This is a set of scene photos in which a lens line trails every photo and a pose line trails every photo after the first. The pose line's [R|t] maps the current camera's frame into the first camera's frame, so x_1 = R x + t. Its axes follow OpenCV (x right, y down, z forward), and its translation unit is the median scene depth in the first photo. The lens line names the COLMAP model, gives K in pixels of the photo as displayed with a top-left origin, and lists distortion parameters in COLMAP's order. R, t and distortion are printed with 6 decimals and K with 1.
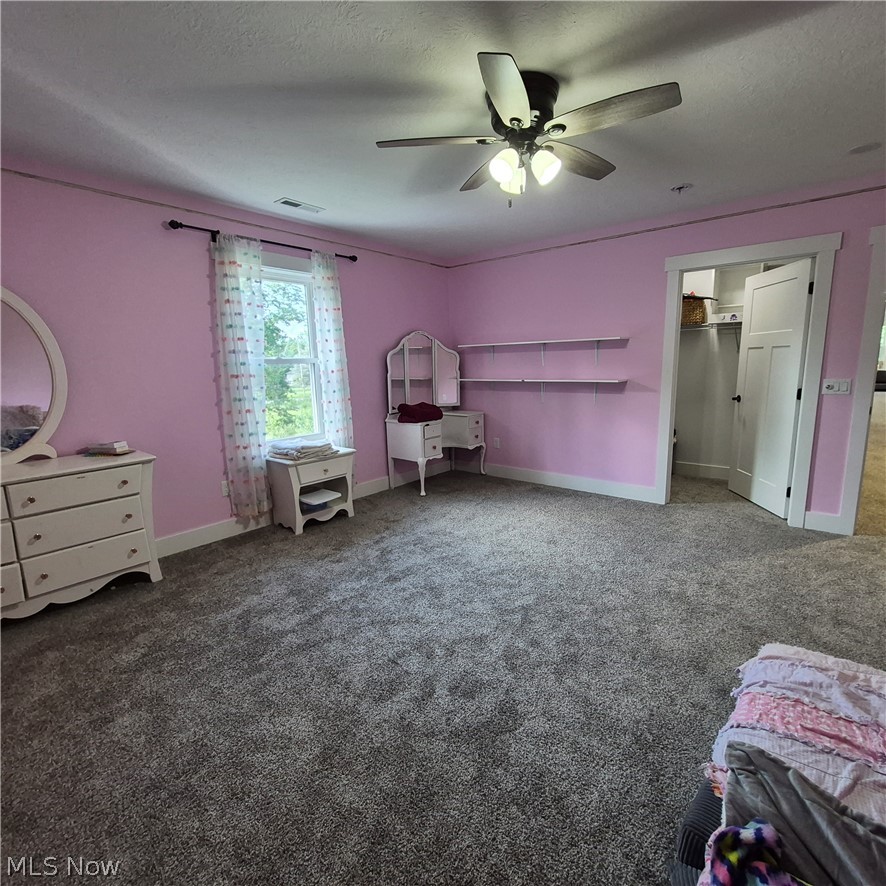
lens RADIAL K [[464.6, 0, 440.2], [0, 464.6, 452.3], [0, 0, 1]] dist [0.014736, -0.006347]
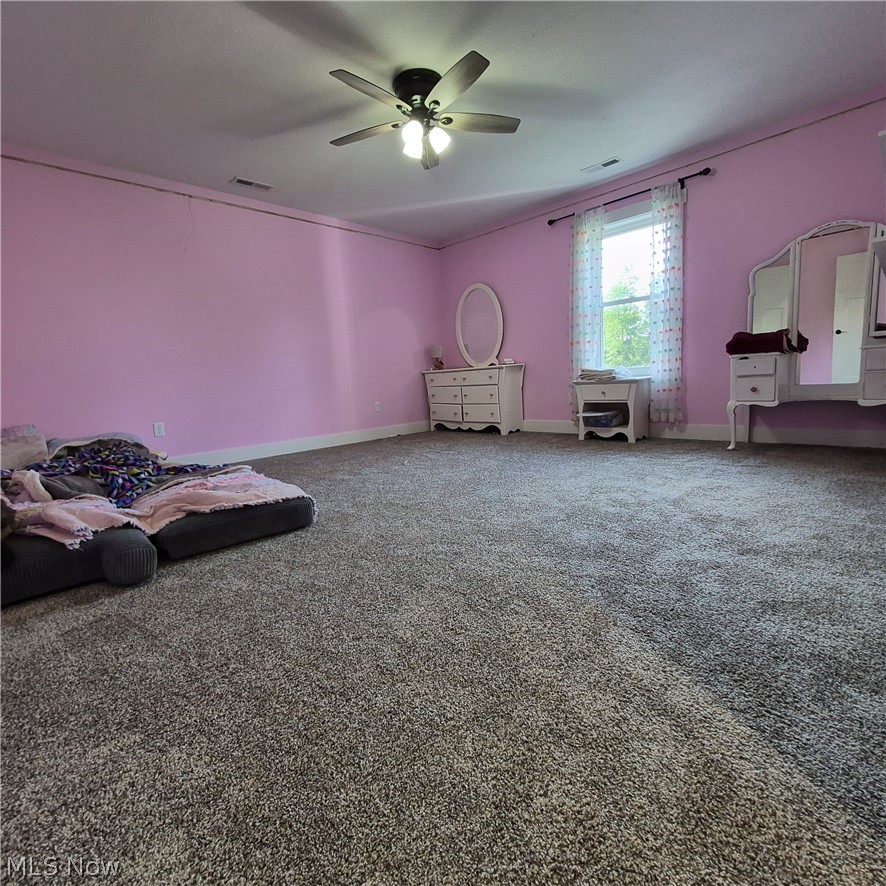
lens RADIAL K [[464.6, 0, 440.2], [0, 464.6, 452.3], [0, 0, 1]] dist [0.014736, -0.006347]
pose [[-0.098359, 0.192938, -0.976269, 0.984590], [-0.129637, 0.970182, 0.204796, -0.002388], [0.986671, 0.146704, -0.070414, 0.717053]]
